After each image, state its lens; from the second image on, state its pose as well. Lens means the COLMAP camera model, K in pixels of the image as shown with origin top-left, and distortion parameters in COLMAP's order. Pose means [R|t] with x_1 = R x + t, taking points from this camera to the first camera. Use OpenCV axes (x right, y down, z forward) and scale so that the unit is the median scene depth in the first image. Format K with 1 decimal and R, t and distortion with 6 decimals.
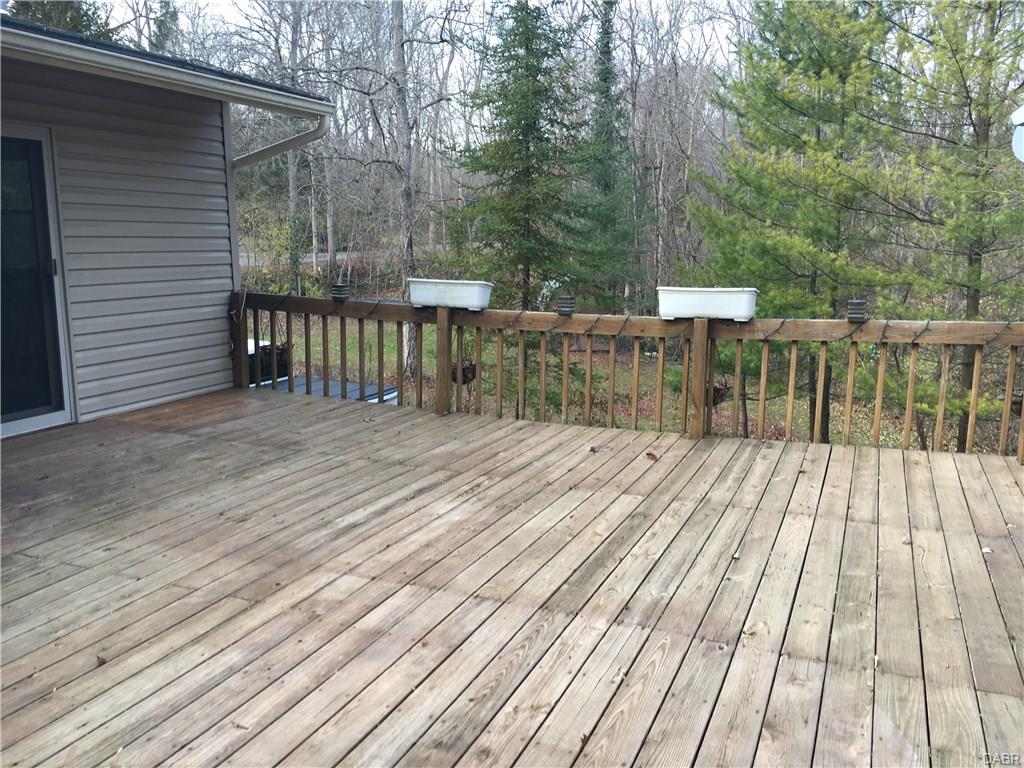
lens RADIAL K [[863.2, 0, 512.0], [0, 863.2, 384.0], [0, 0, 1]] dist [0.077674, -0.100864]
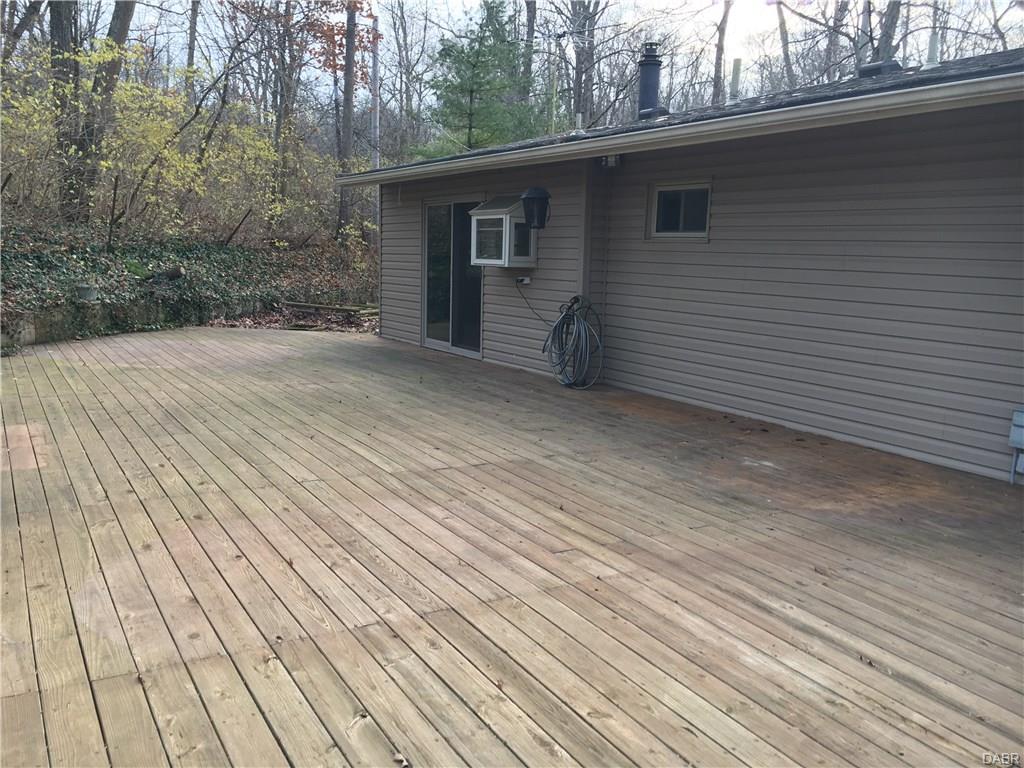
lens RADIAL K [[863.2, 0, 512.0], [0, 863.2, 384.0], [0, 0, 1]] dist [0.077674, -0.100864]
pose [[-0.586952, 0.102044, -0.803165, 0.739758], [-0.172389, 0.953524, 0.247130, -0.253312], [0.791056, 0.283510, -0.542082, 1.411584]]
